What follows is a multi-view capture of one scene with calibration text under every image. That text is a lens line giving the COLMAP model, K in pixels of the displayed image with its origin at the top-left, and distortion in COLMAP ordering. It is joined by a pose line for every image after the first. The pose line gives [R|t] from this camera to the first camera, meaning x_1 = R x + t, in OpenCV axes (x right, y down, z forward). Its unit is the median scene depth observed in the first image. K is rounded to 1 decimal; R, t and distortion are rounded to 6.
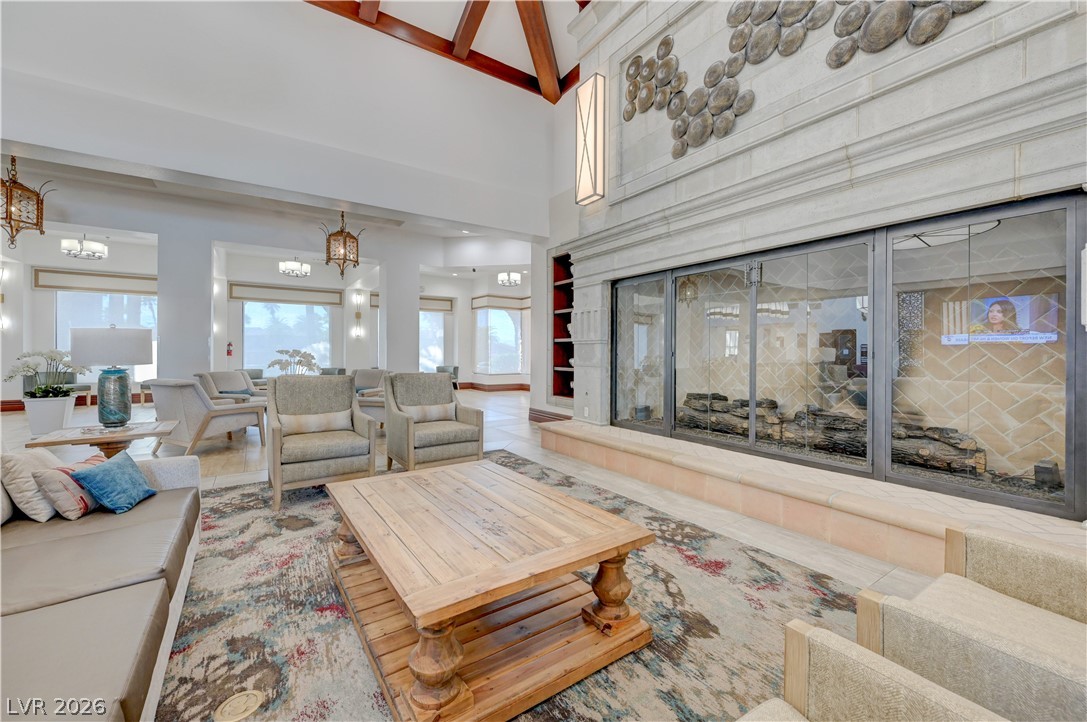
lens RADIAL K [[430.7, 0, 545.5], [0, 430.7, 354.4], [0, 0, 1]] dist [-0.001112, -0.004751]
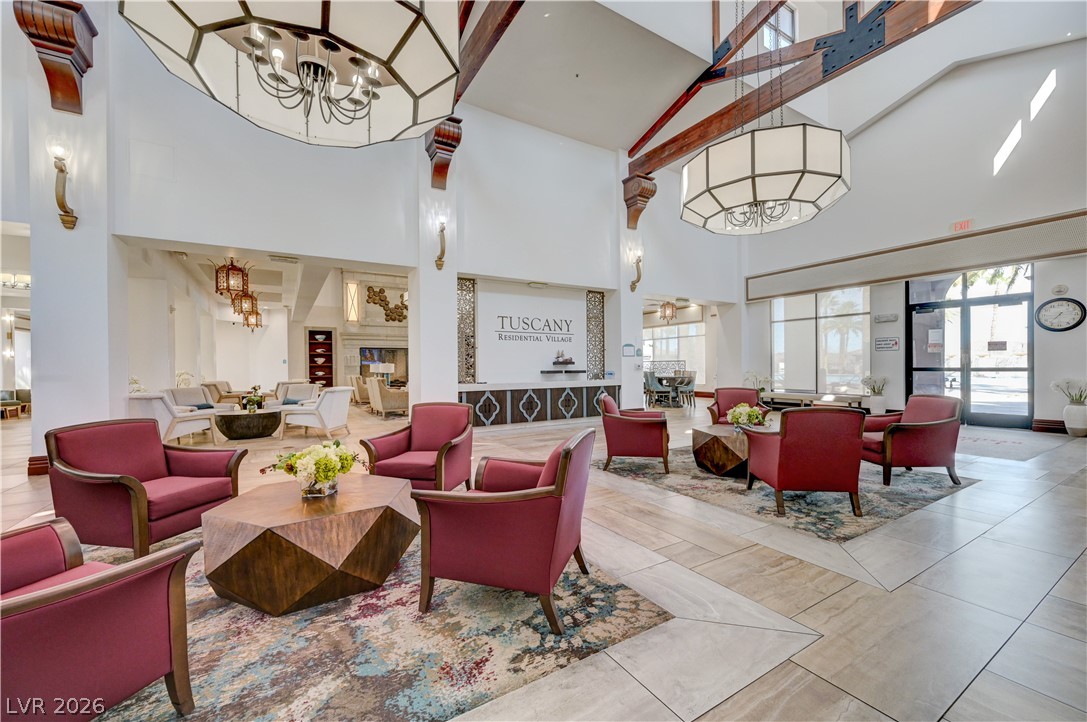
lens RADIAL K [[438.0, 0, 543.5], [0, 438.0, 361.0], [0, 0, 1]] dist [-0.001156, -0.000125]
pose [[0.061470, 0.004025, 0.998101, -5.195282], [0.010170, 0.999937, -0.004658, -0.062845], [-0.998057, 0.010437, 0.061425, -1.019715]]
